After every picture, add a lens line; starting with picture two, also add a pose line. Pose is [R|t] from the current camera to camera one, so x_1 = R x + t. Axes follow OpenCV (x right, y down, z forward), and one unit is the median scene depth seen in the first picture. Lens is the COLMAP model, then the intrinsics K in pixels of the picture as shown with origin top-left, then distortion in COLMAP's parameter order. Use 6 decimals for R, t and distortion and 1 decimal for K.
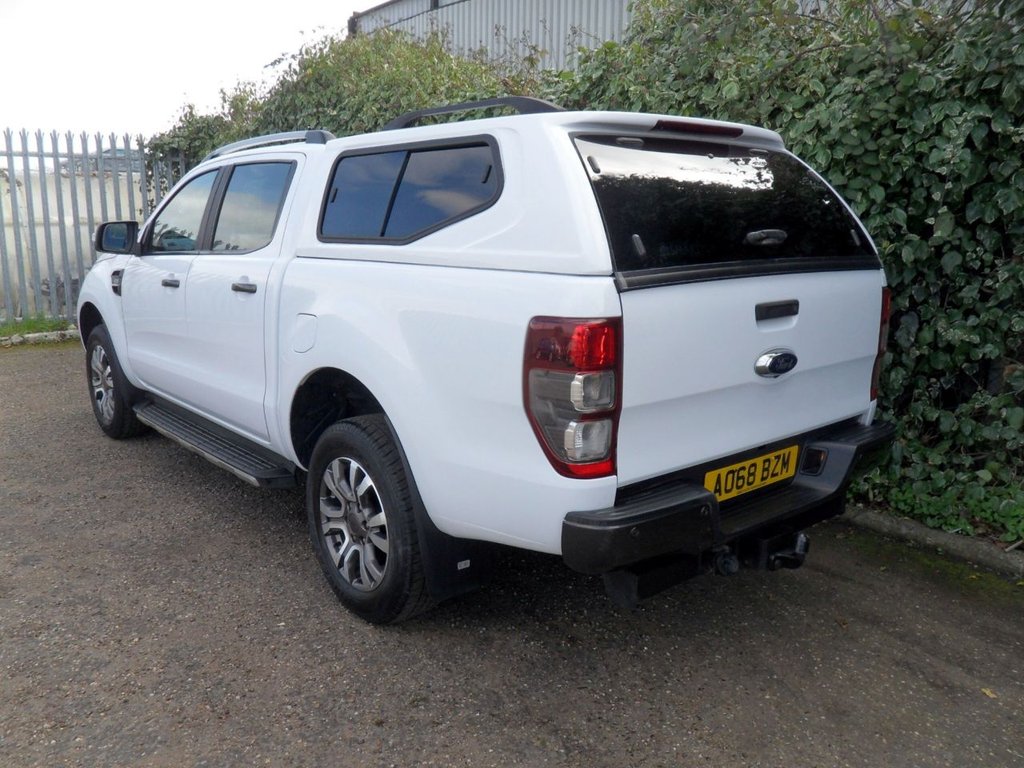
lens RADIAL K [[843.5, 0, 504.8], [0, 843.5, 389.1], [0, 0, 1]] dist [0.005697, -0.051962]
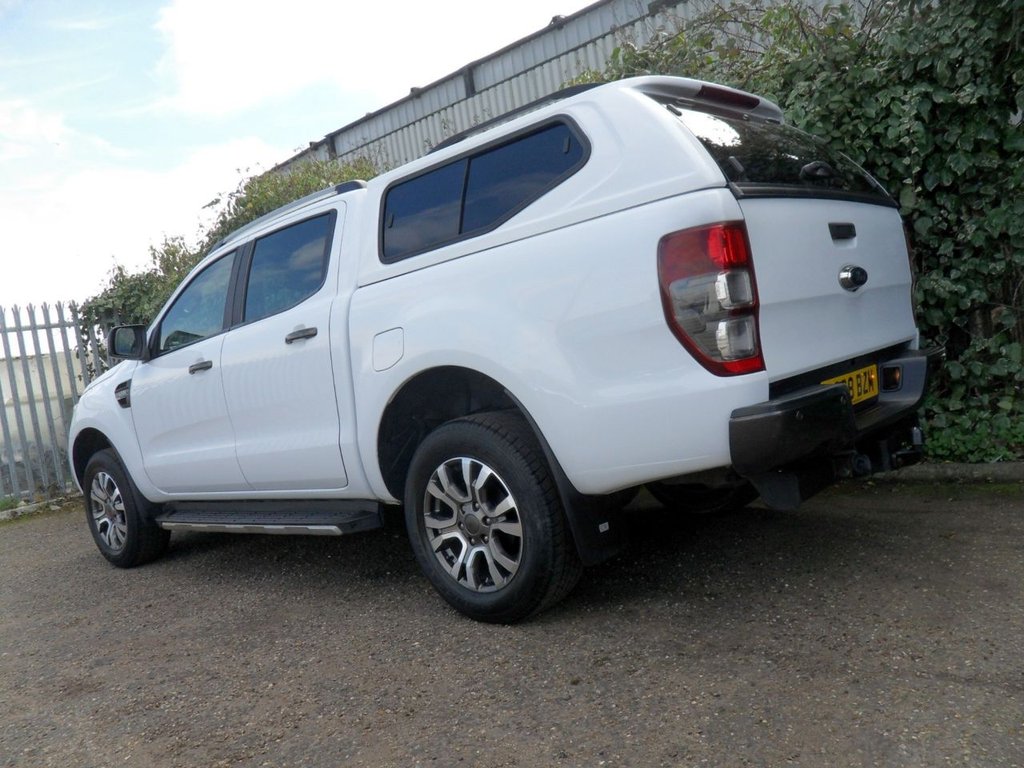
lens RADIAL K [[843.5, 0, 504.8], [0, 843.5, 389.1], [0, 0, 1]] dist [0.005697, -0.051962]
pose [[0.977902, -0.167234, 0.125463, -0.236297], [0.186748, 0.968520, -0.164606, 0.174110], [-0.093986, 0.184398, 0.978348, 0.003608]]
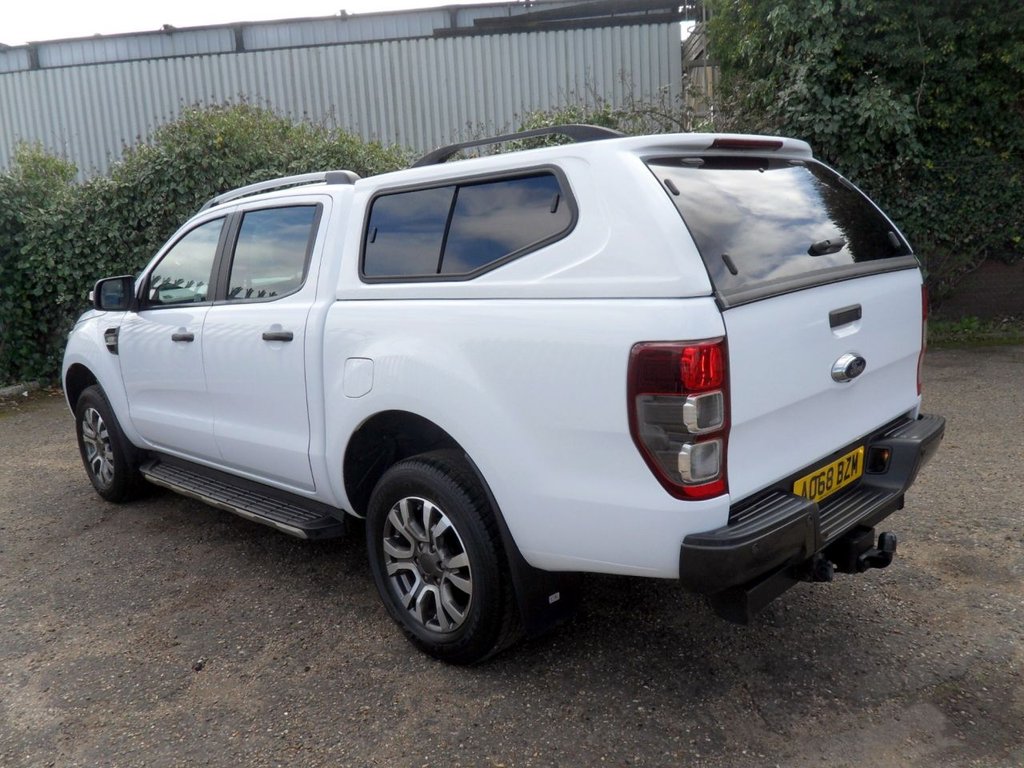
lens RADIAL K [[843.5, 0, 504.8], [0, 843.5, 389.1], [0, 0, 1]] dist [0.005697, -0.051962]
pose [[0.993485, -0.086976, 0.073637, -0.141955], [0.088824, 0.995800, -0.022201, -0.016244], [-0.071397, 0.028597, 0.997038, 0.013754]]
